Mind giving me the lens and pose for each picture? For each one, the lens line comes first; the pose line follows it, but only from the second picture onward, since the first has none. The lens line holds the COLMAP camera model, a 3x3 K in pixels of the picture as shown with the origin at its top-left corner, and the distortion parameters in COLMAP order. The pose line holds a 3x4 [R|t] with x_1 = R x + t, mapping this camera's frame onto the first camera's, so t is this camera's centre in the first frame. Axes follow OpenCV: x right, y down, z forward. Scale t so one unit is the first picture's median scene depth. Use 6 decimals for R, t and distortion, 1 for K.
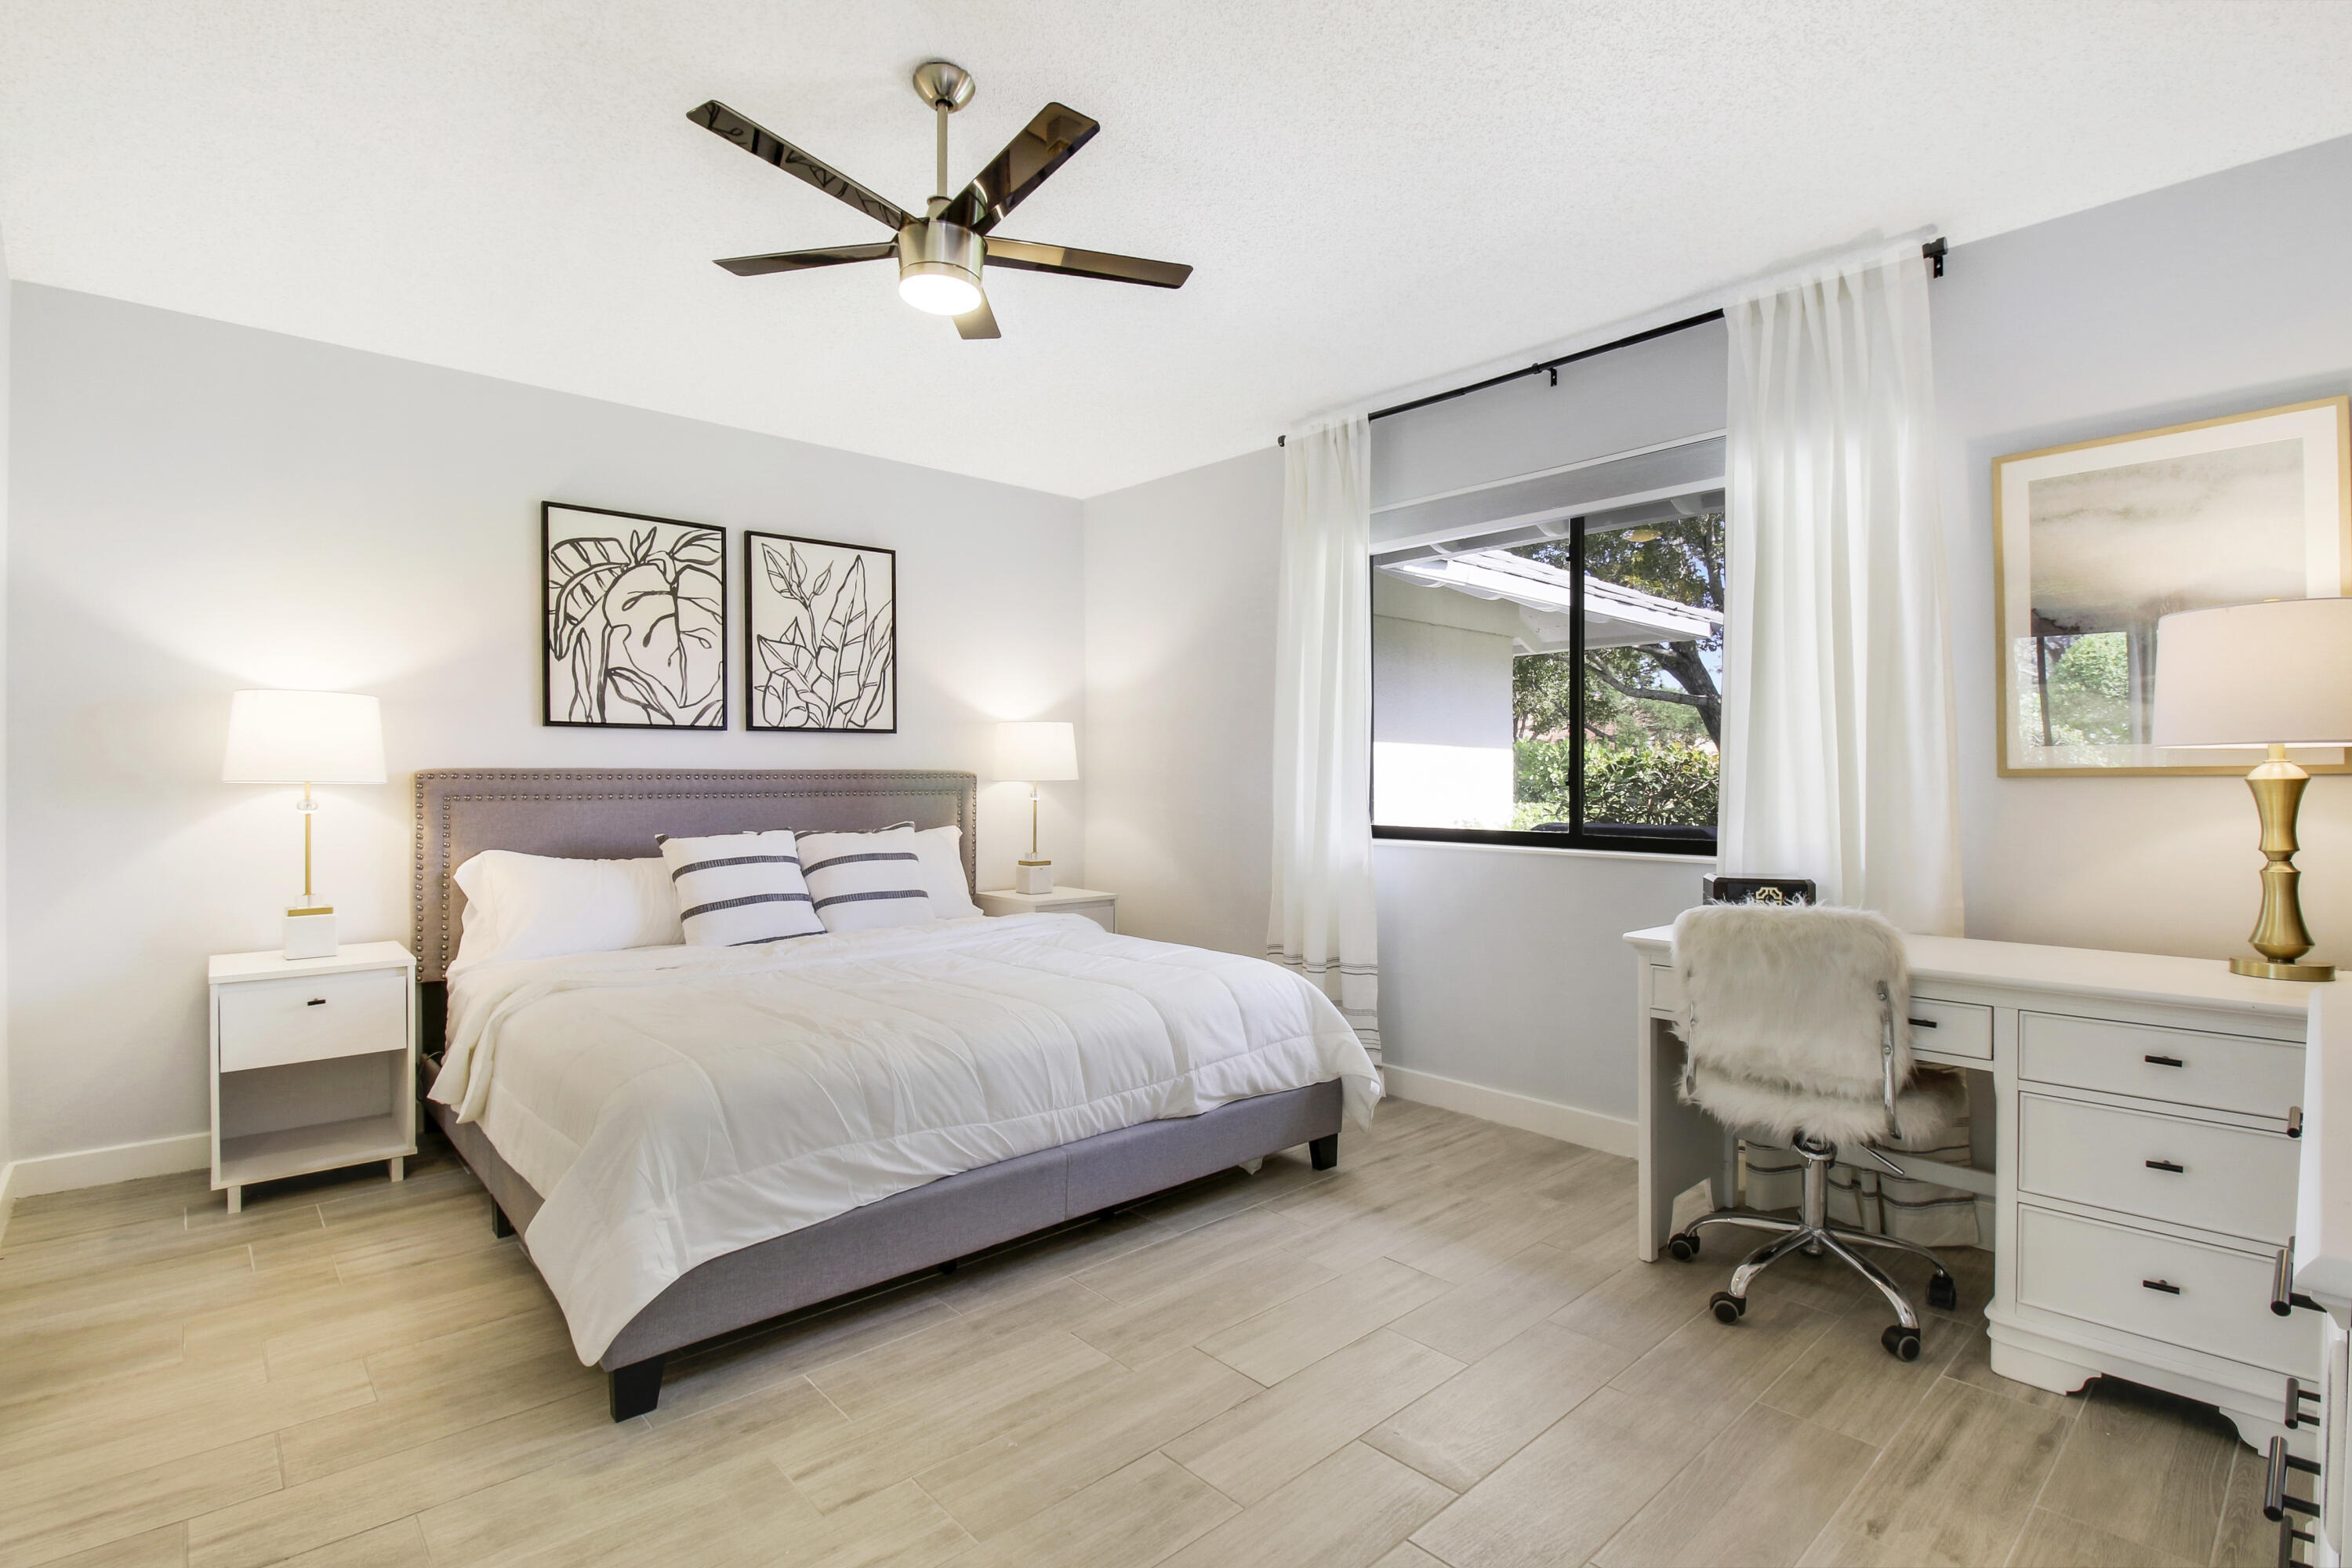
lens RADIAL K [[1119.1, 0, 1177.8], [0, 1119.1, 785.3], [0, 0, 1]] dist [-0.004863, -0.008896]
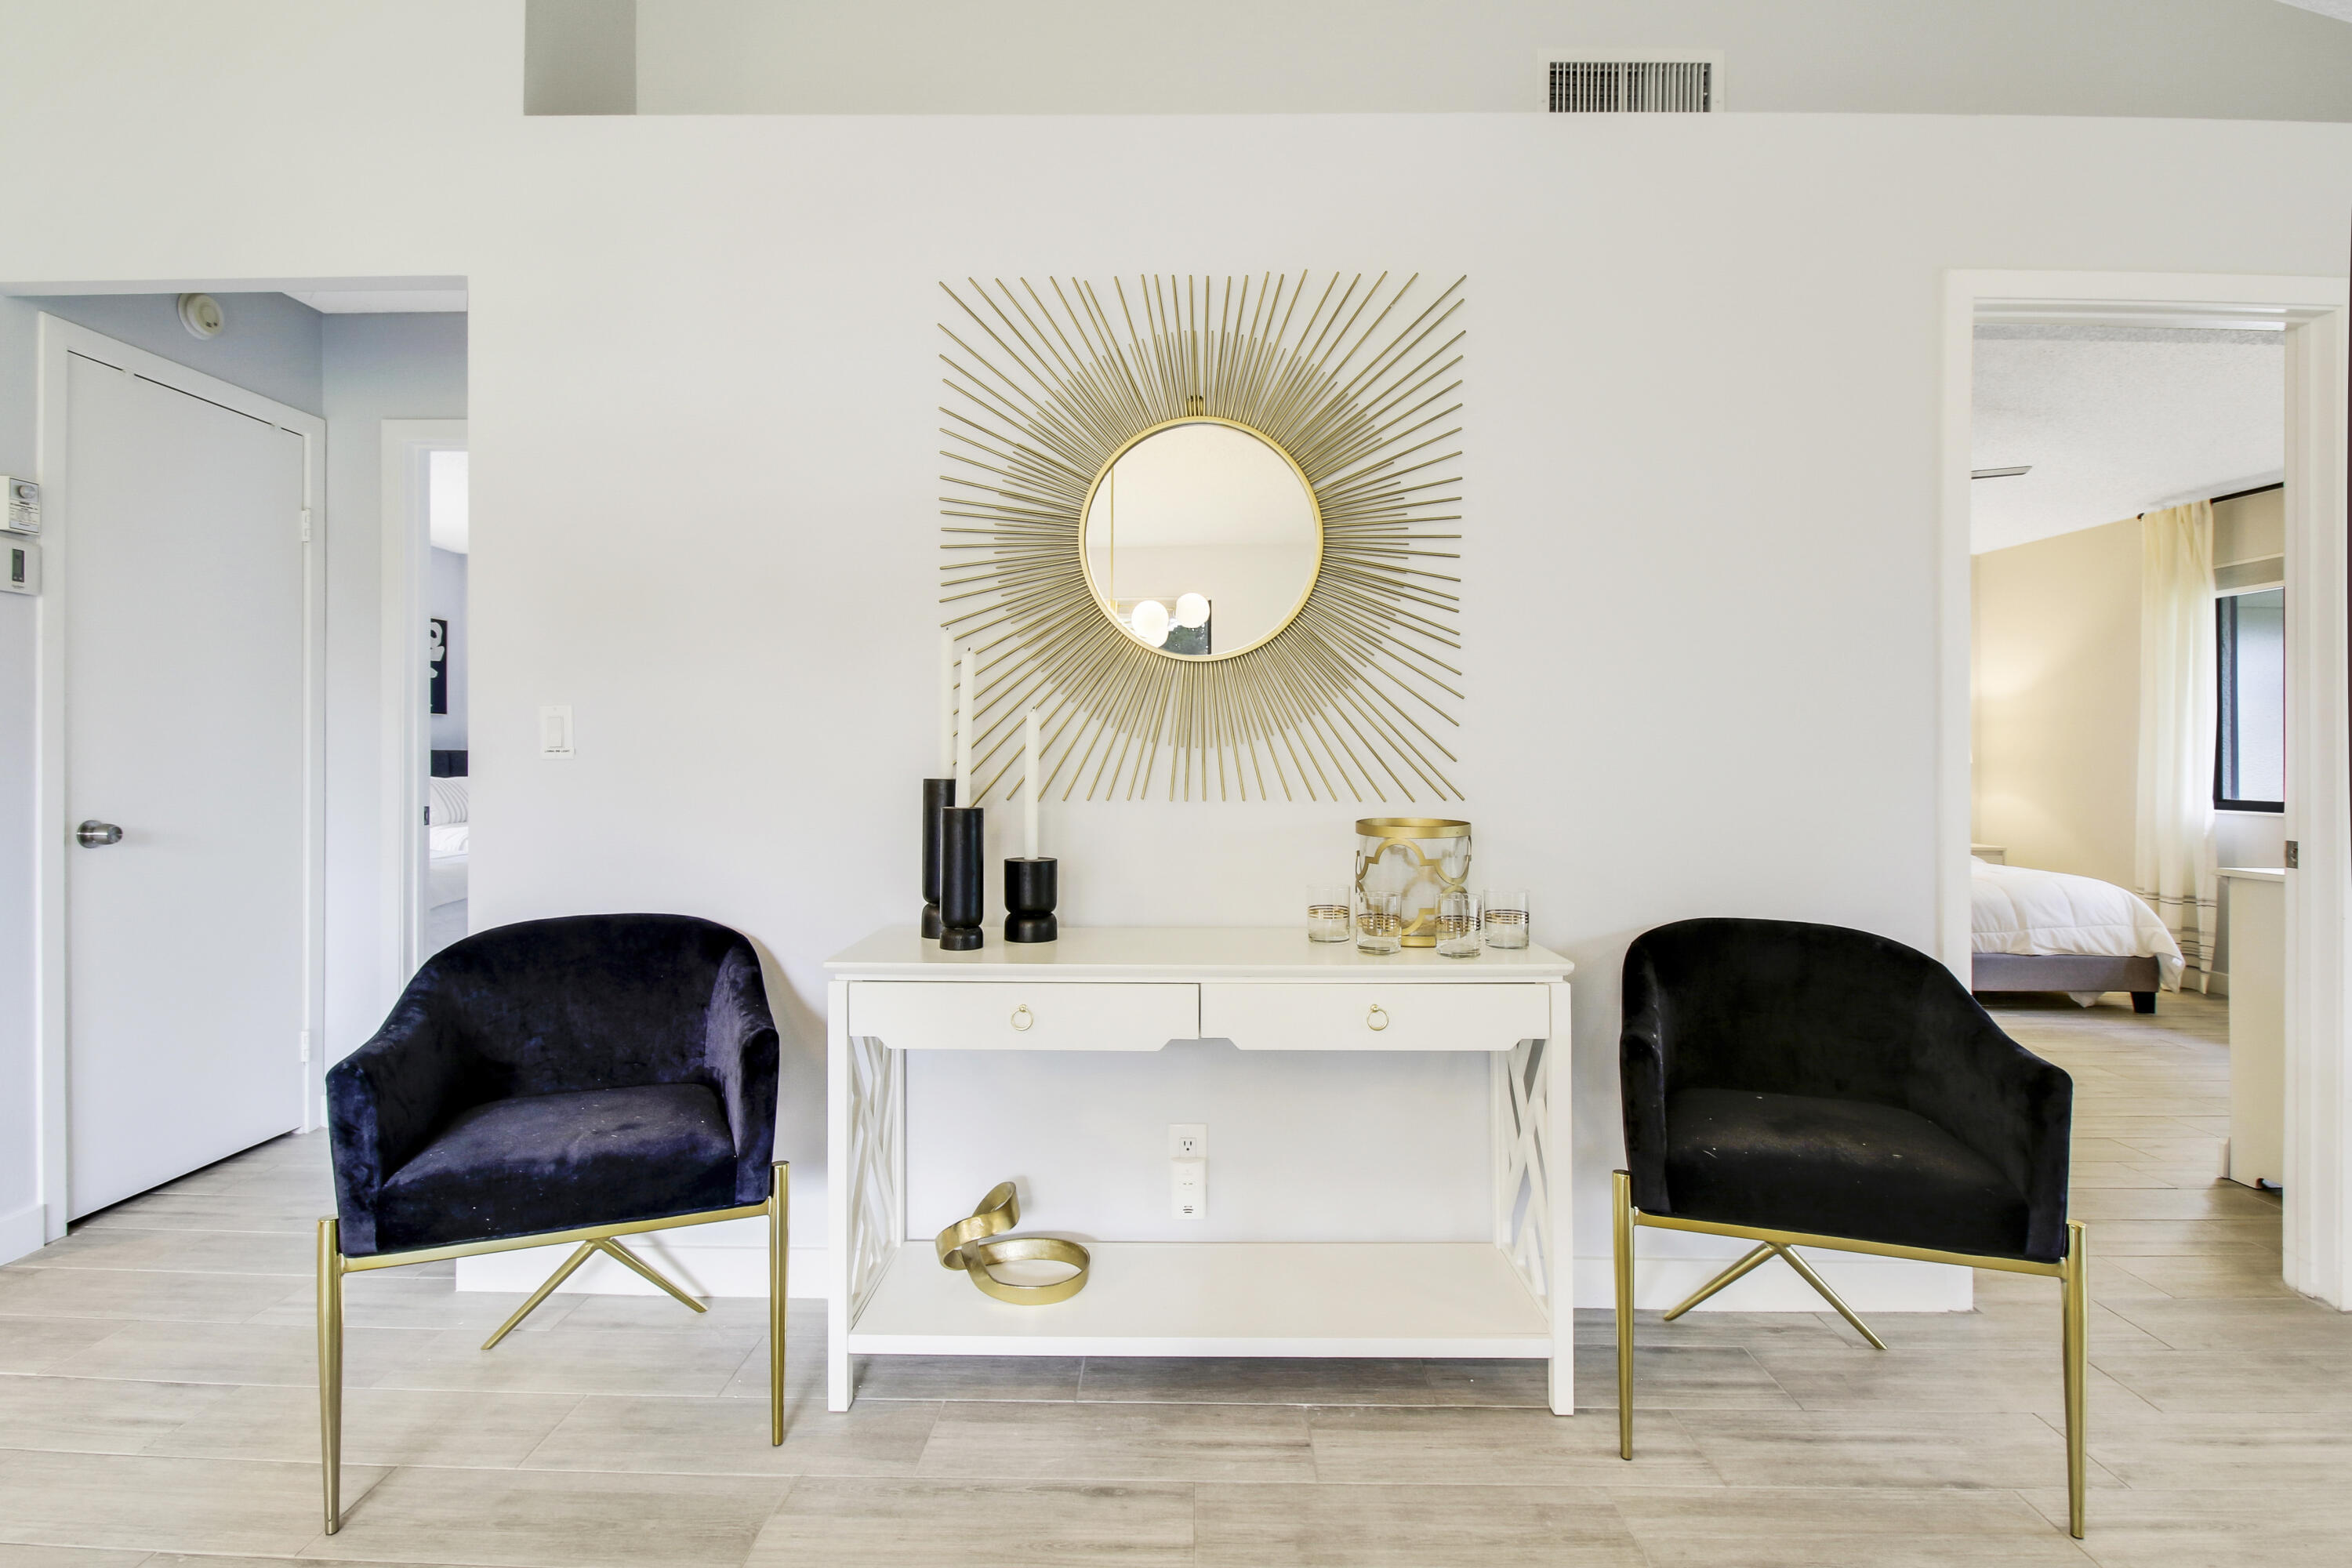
lens RADIAL K [[1119.1, 0, 1168.4], [0, 1119.1, 754.6], [0, 0, 1]] dist [-0.004863, -0.008896]
pose [[0.742969, -0.003956, -0.669314, 0.162754], [0.008293, 0.999960, 0.003296, -0.039581], [0.669274, -0.007999, 0.742972, -1.128418]]
